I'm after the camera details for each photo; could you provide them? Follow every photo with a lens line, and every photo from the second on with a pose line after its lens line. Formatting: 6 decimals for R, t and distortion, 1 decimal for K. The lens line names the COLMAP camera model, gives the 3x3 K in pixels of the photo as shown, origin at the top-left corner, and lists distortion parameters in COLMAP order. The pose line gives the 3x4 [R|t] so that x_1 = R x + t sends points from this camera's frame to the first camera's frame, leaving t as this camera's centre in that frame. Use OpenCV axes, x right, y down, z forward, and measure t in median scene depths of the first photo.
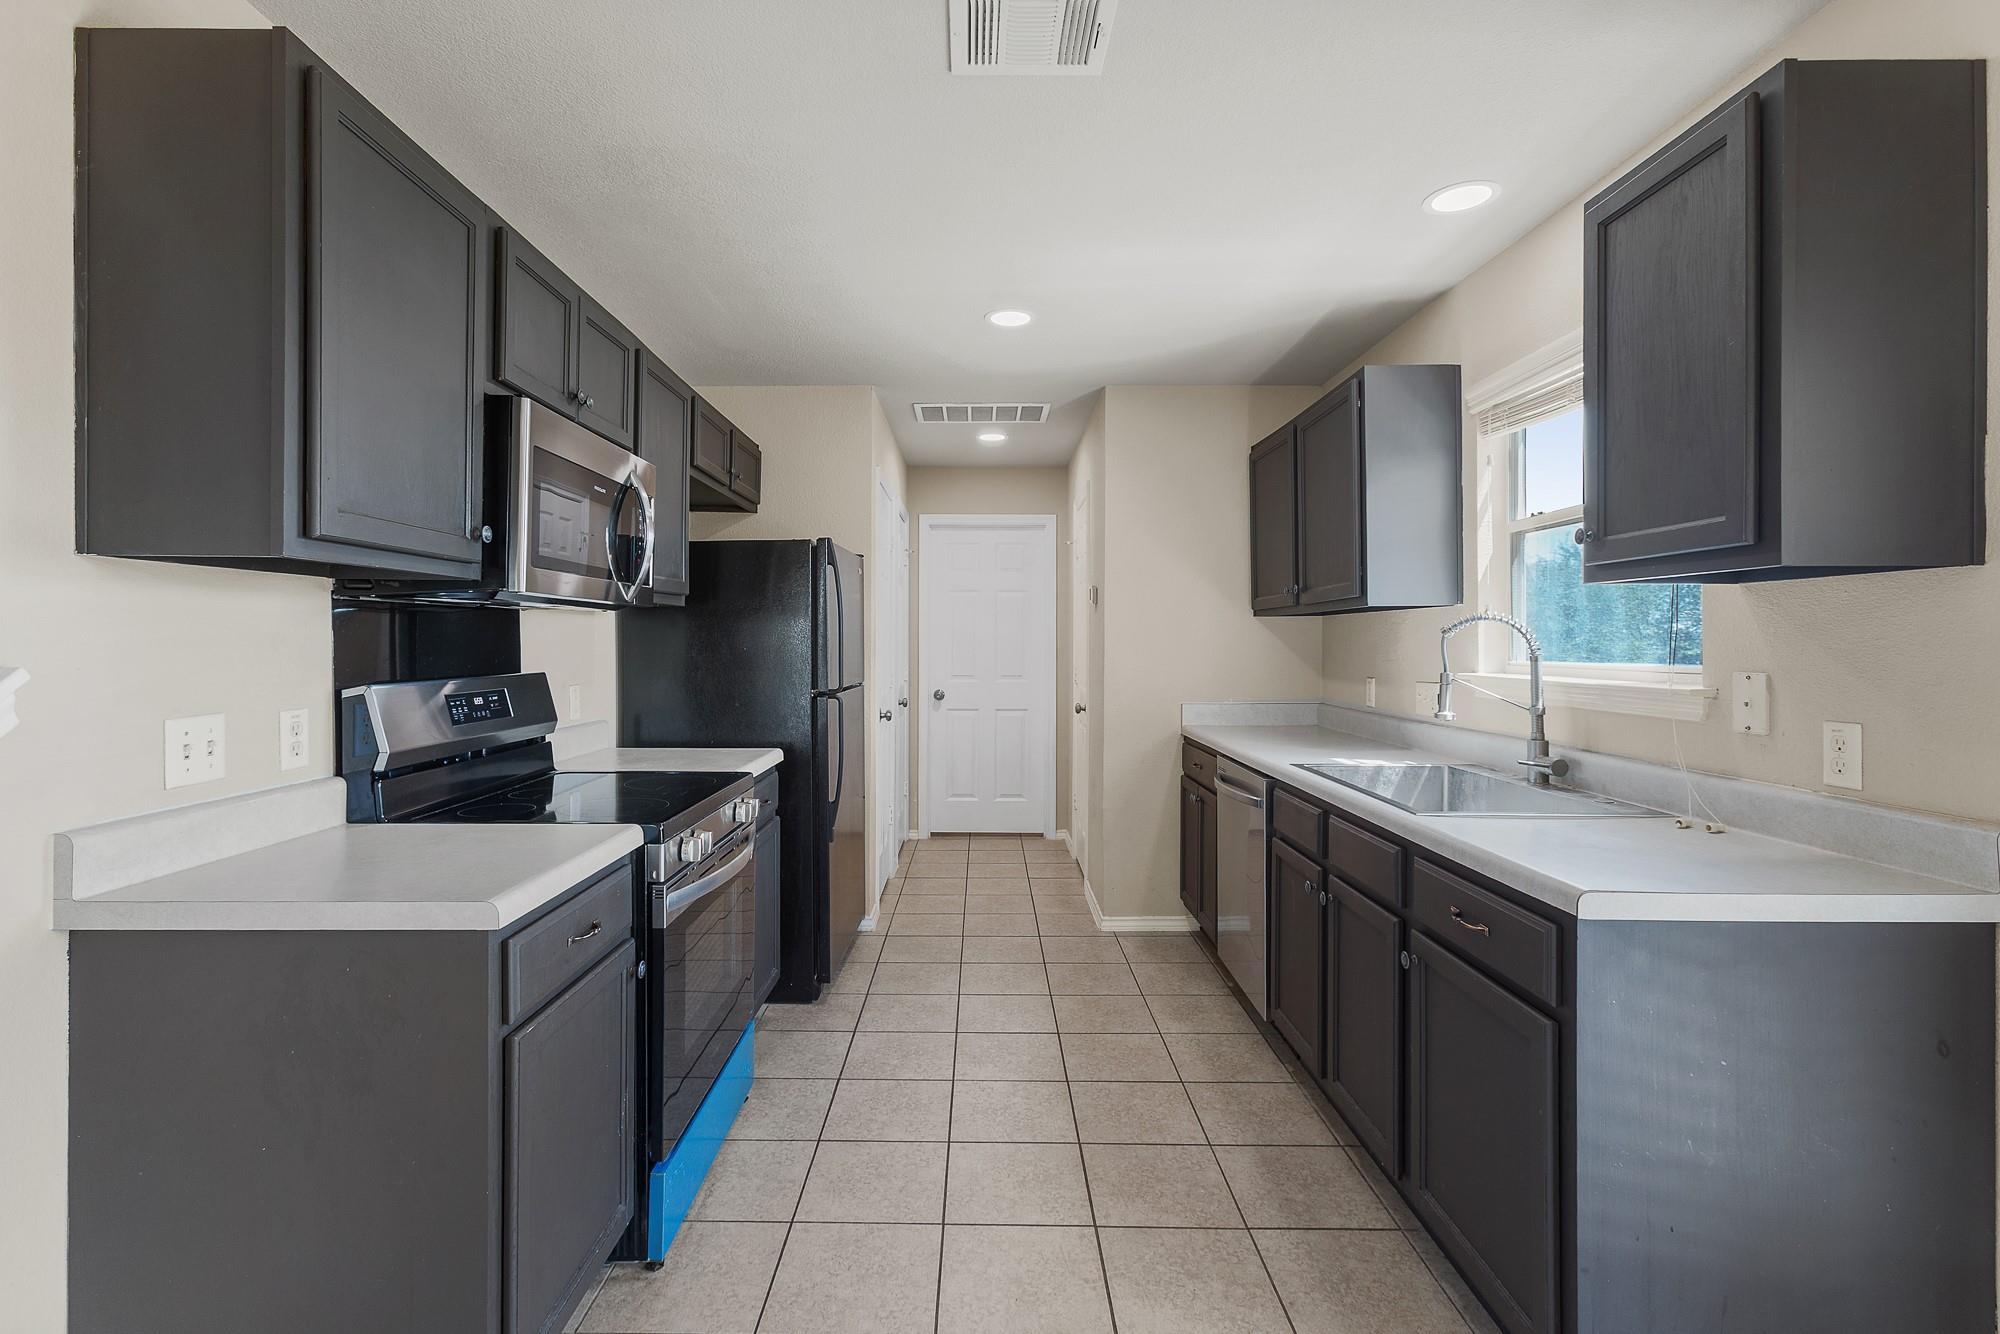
lens RADIAL K [[916.4, 0, 967.3], [0, 916.4, 628.3], [0, 0, 1]] dist [-0.011733, 0.007221]
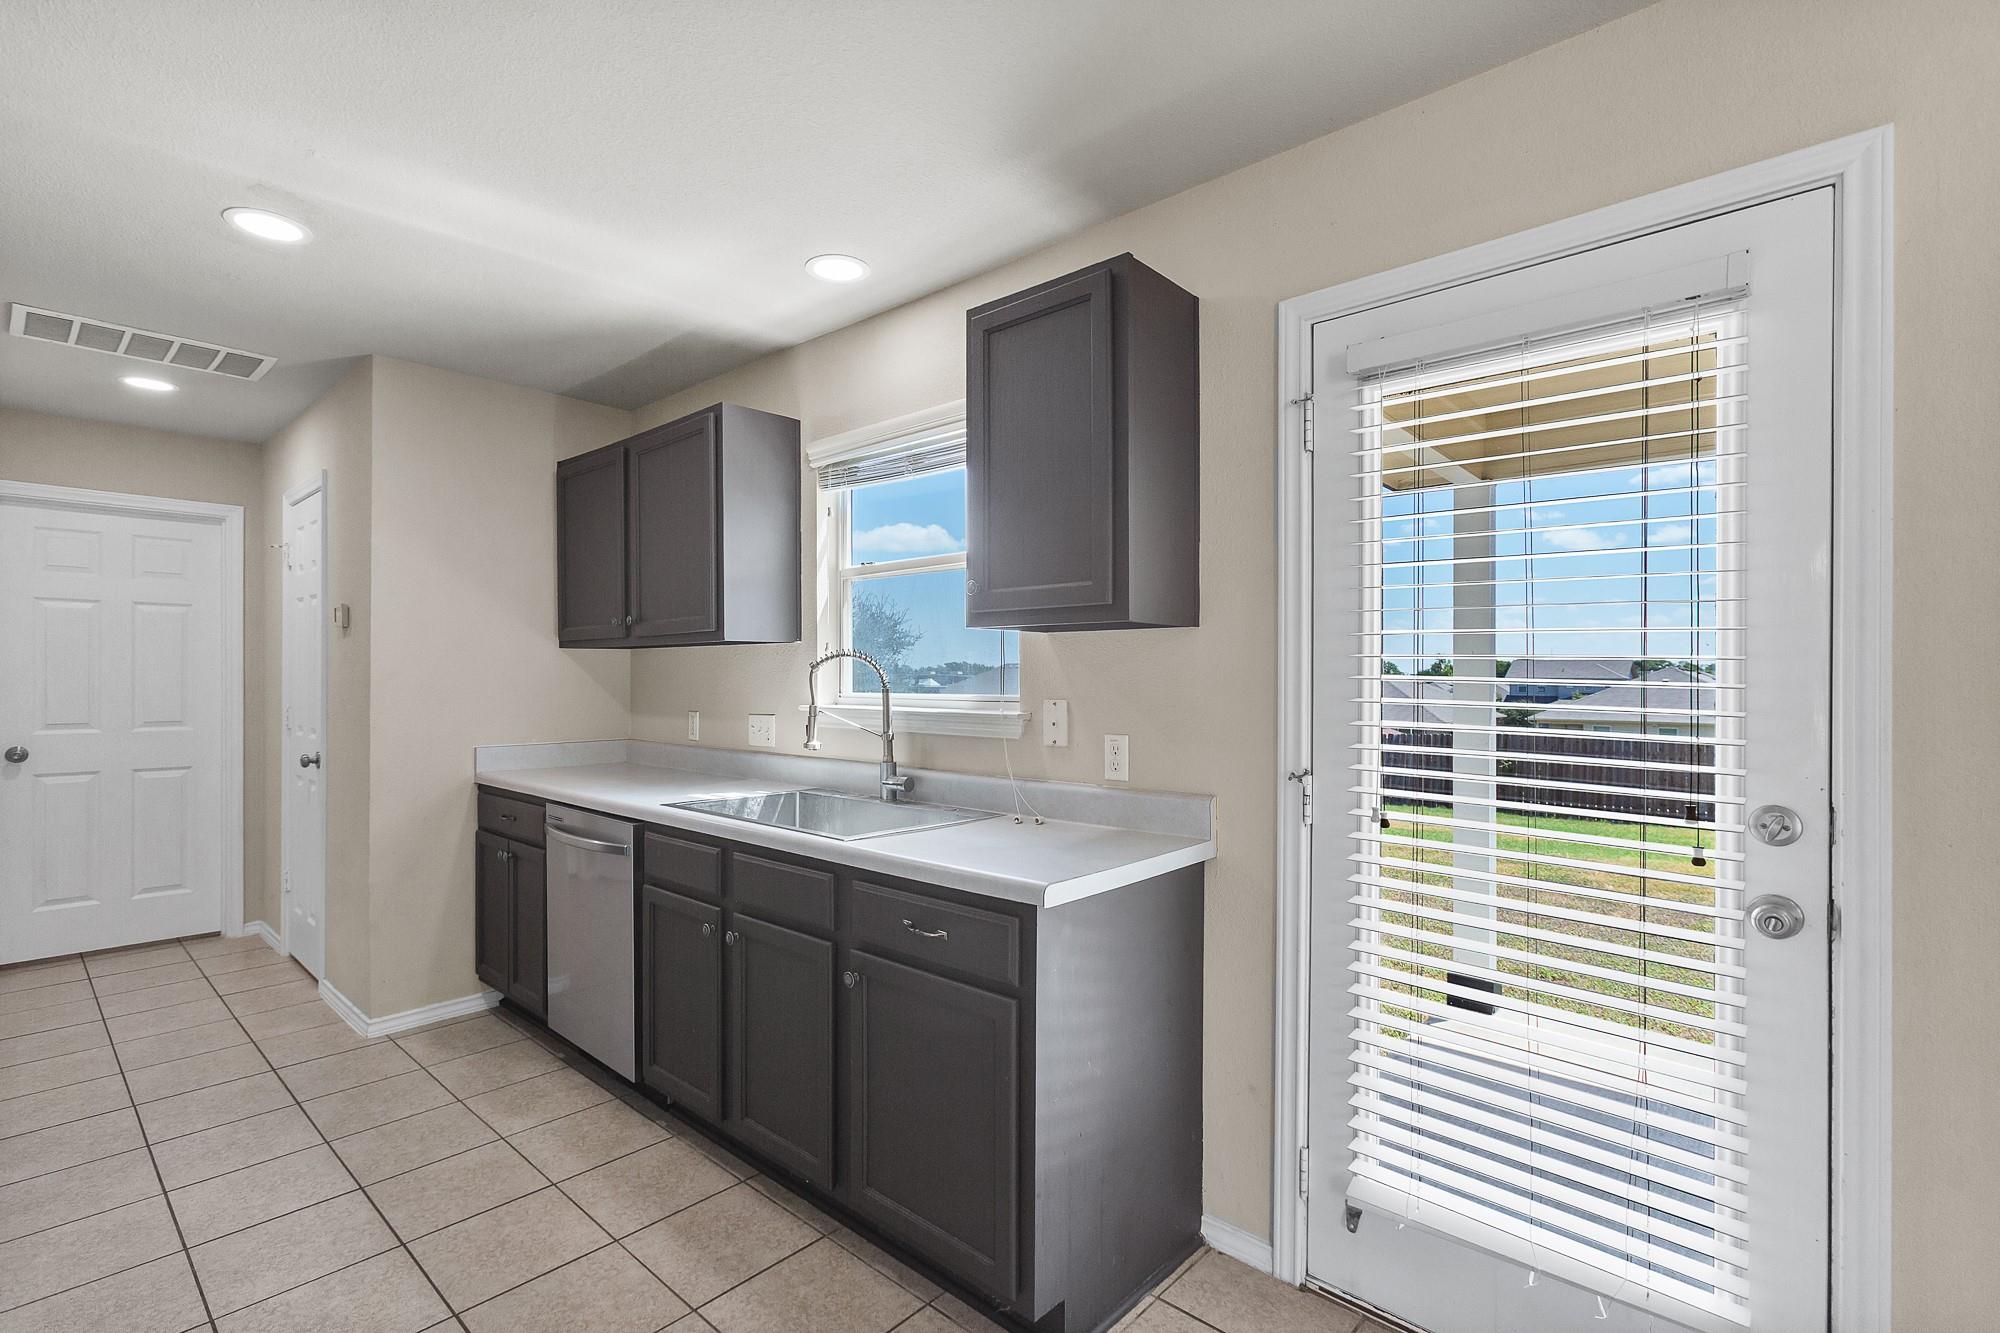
lens RADIAL K [[916.4, 0, 981.3], [0, 916.4, 670.6], [0, 0, 1]] dist [-0.011733, 0.007221]
pose [[0.671589, 0.002726, 0.740919, -0.124242], [-0.011505, 0.999911, 0.006750, -0.001366], [-0.740834, -0.013057, 0.671561, 0.112495]]
